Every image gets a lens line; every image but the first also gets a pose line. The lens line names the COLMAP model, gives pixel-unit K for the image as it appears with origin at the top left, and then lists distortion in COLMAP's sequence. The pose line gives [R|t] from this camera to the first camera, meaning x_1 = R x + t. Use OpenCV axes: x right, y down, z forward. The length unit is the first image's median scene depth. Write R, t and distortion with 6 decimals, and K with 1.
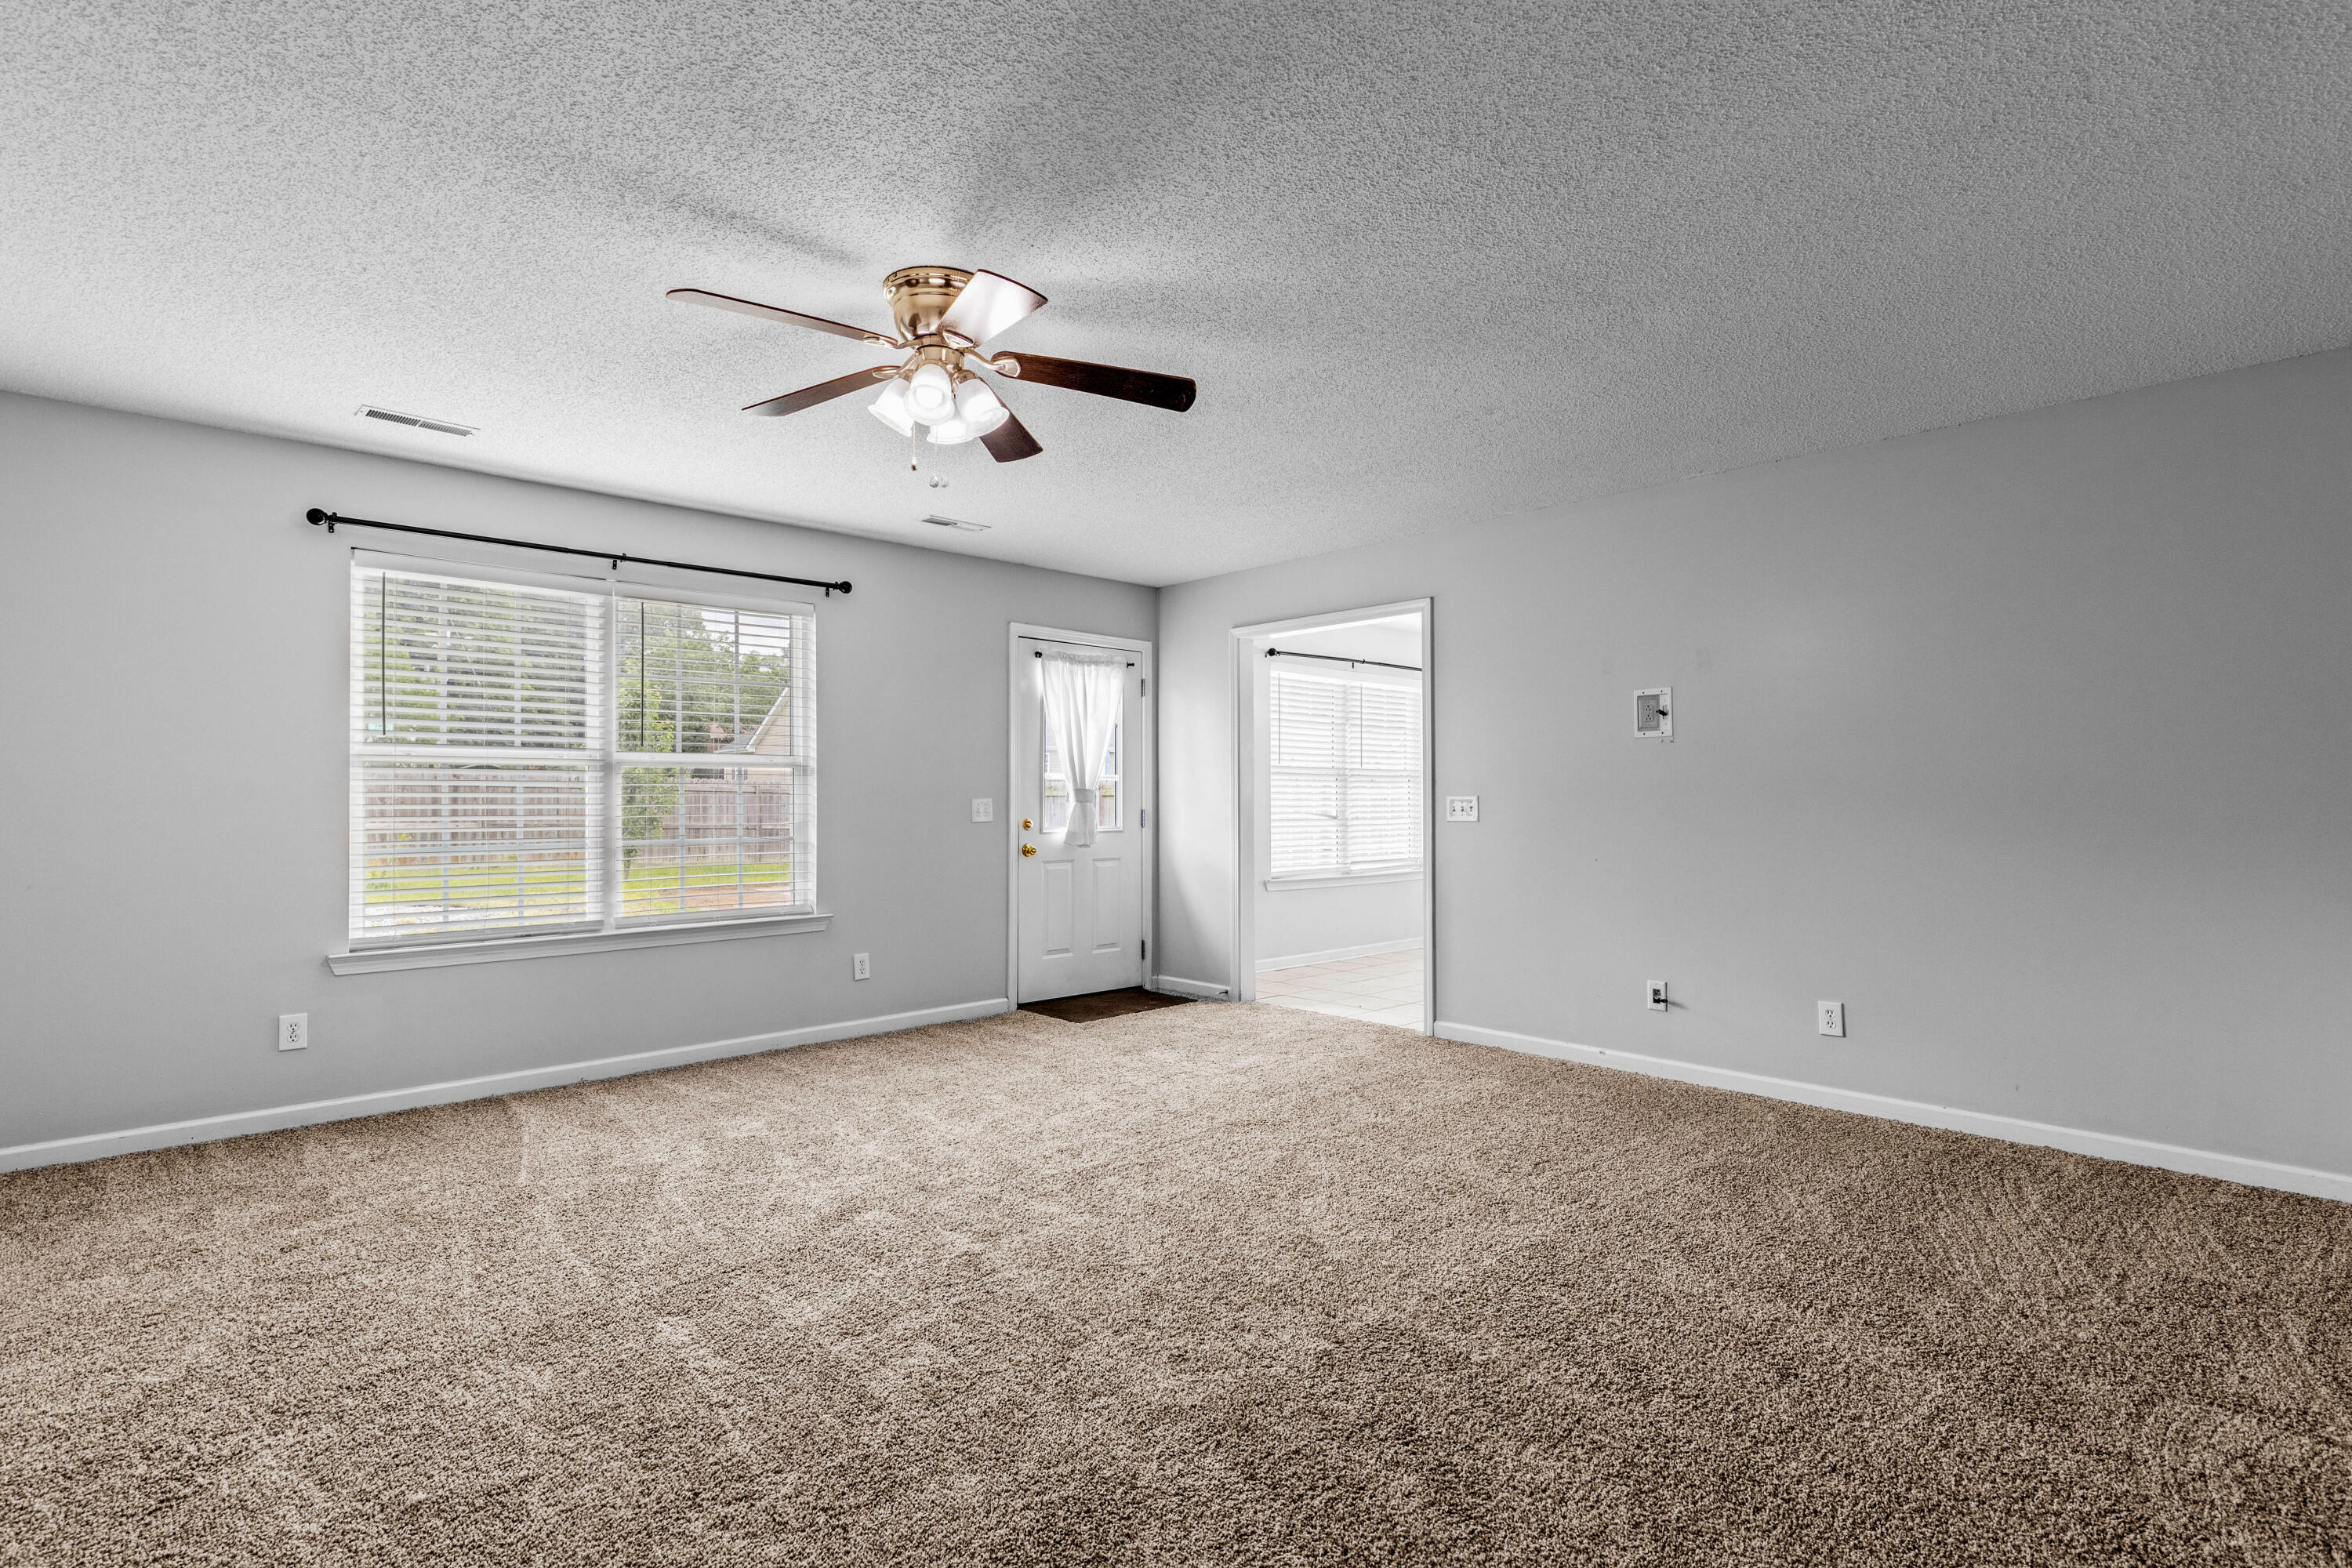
lens RADIAL K [[1131.0, 0, 1170.7], [0, 1131.0, 759.4], [0, 0, 1]] dist [0.004970, -0.000341]
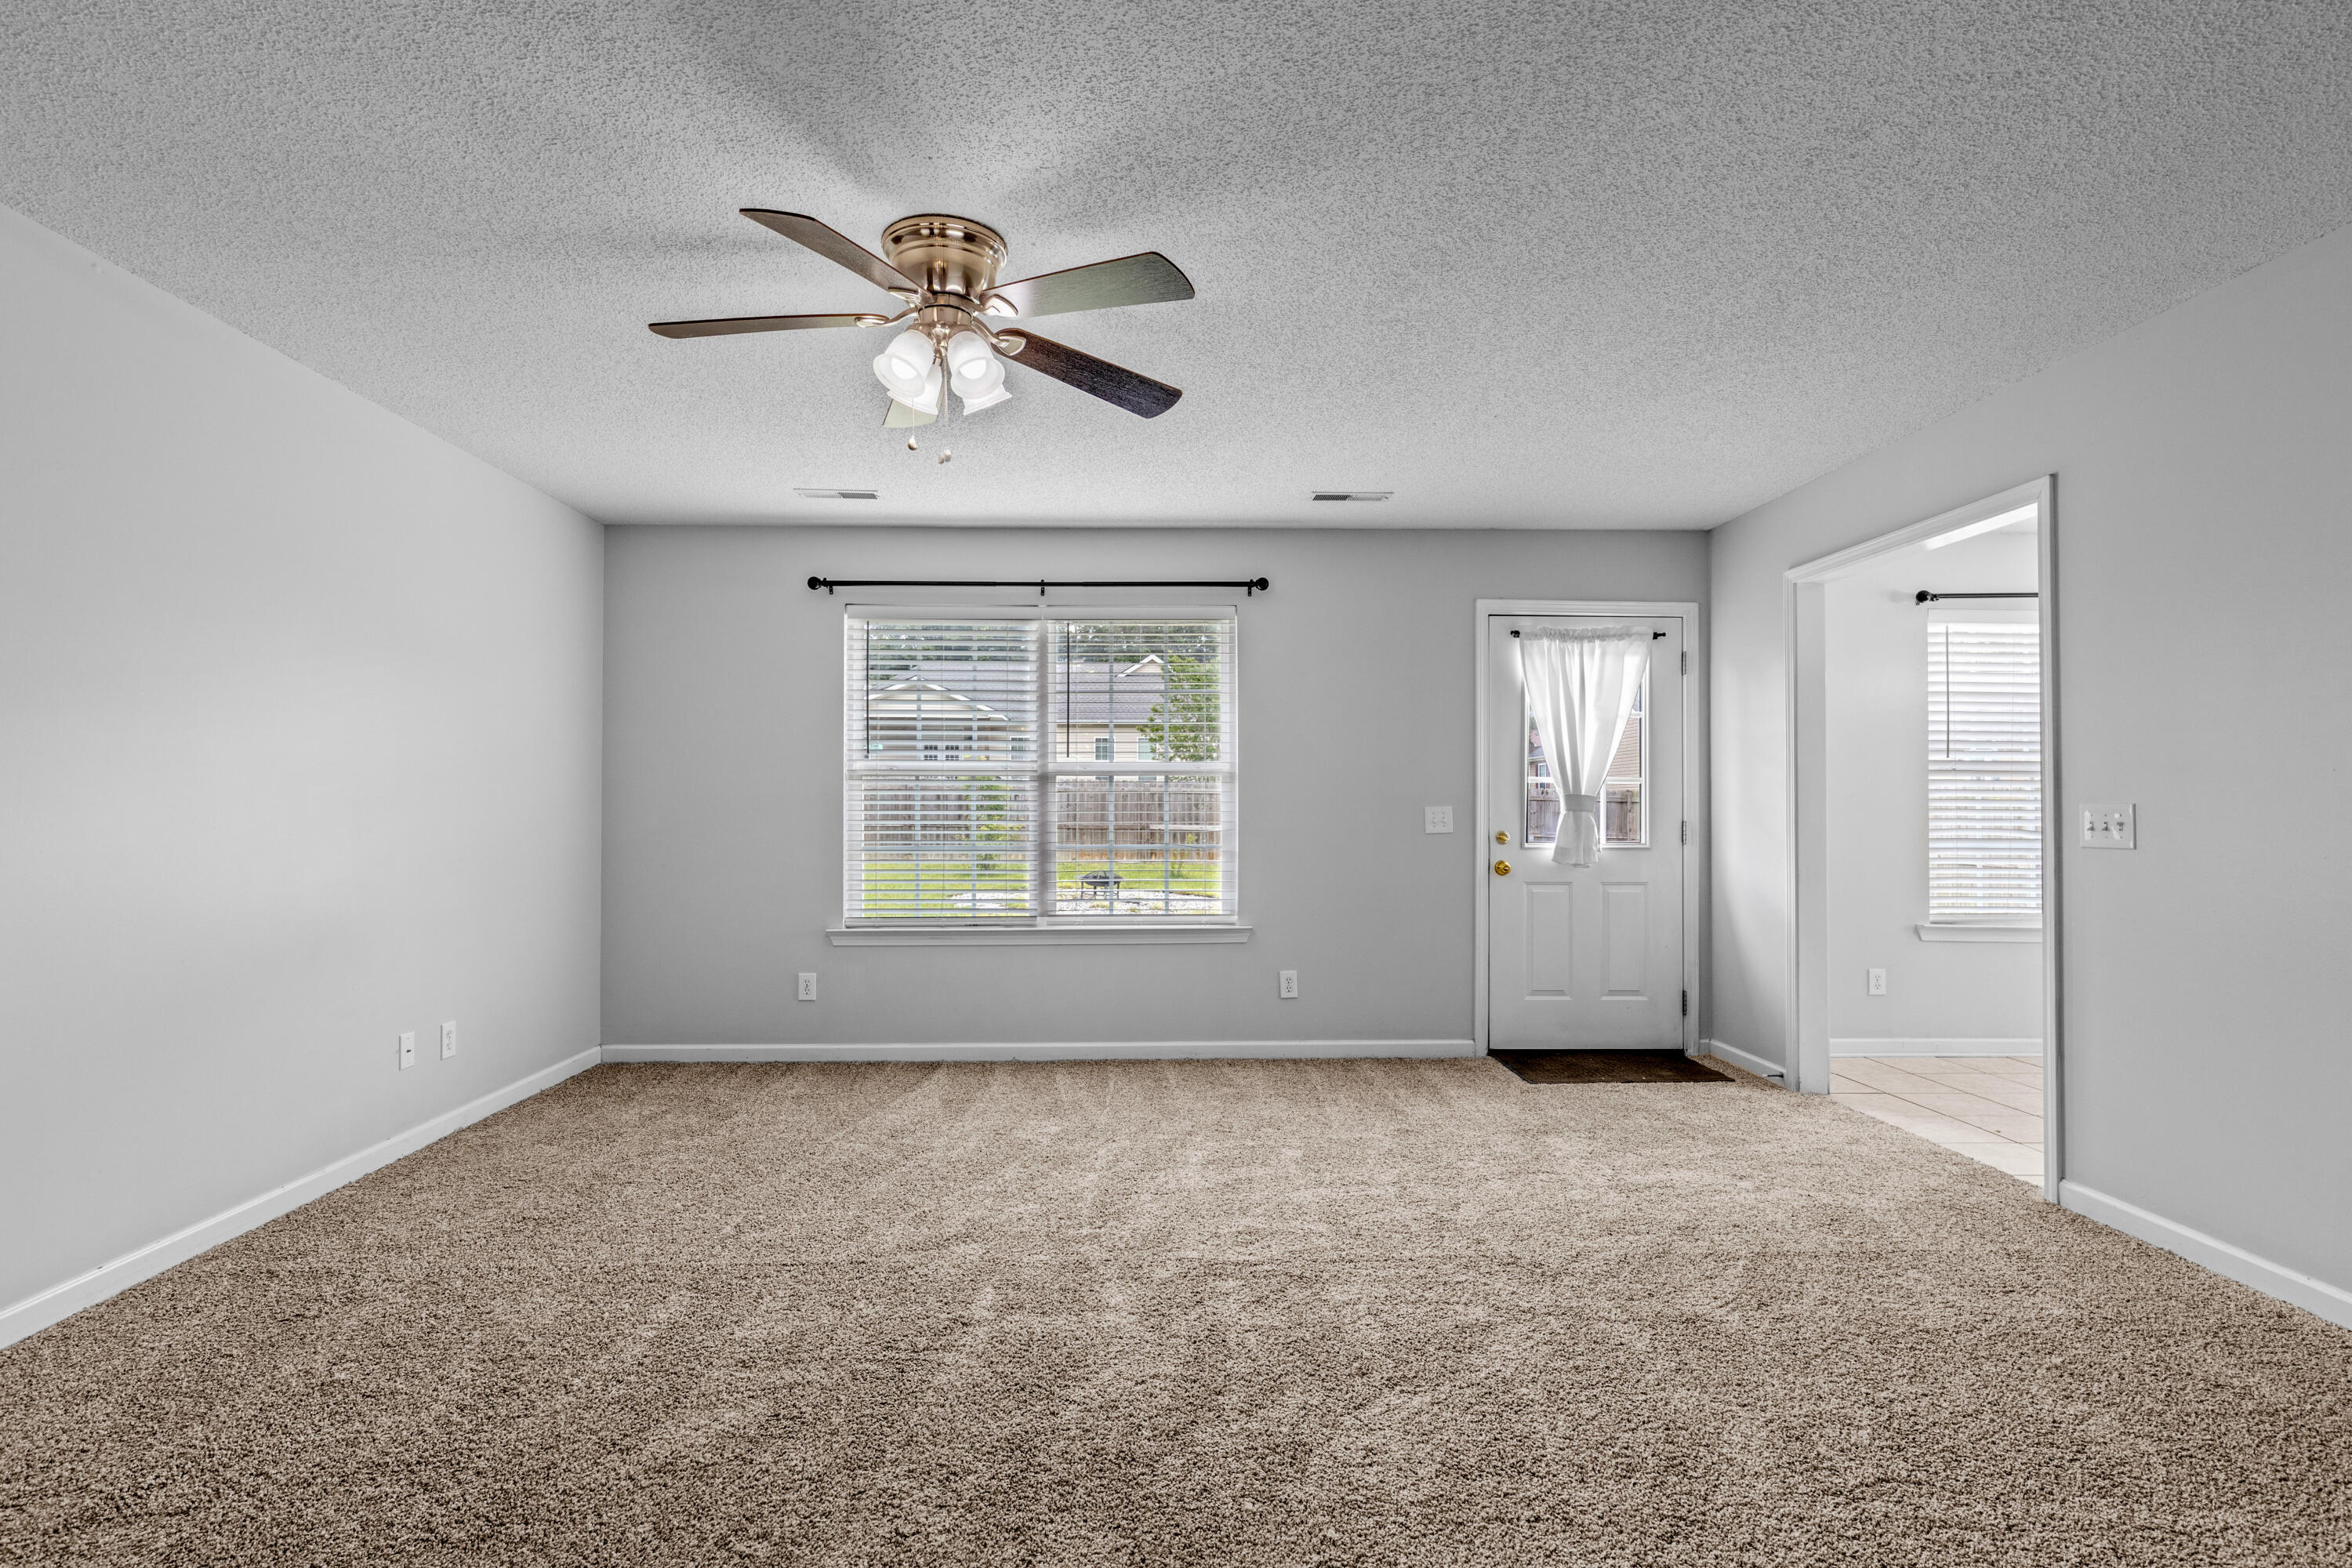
lens RADIAL K [[1125.3, 0, 1118.9], [0, 1125.3, 779.2], [0, 0, 1]] dist [0.004829, -0.000988]
pose [[0.743631, -0.013480, -0.668455, 0.275457], [0.021414, 0.999764, 0.003661, 0.006235], [0.668248, -0.017036, 0.743744, 0.233383]]
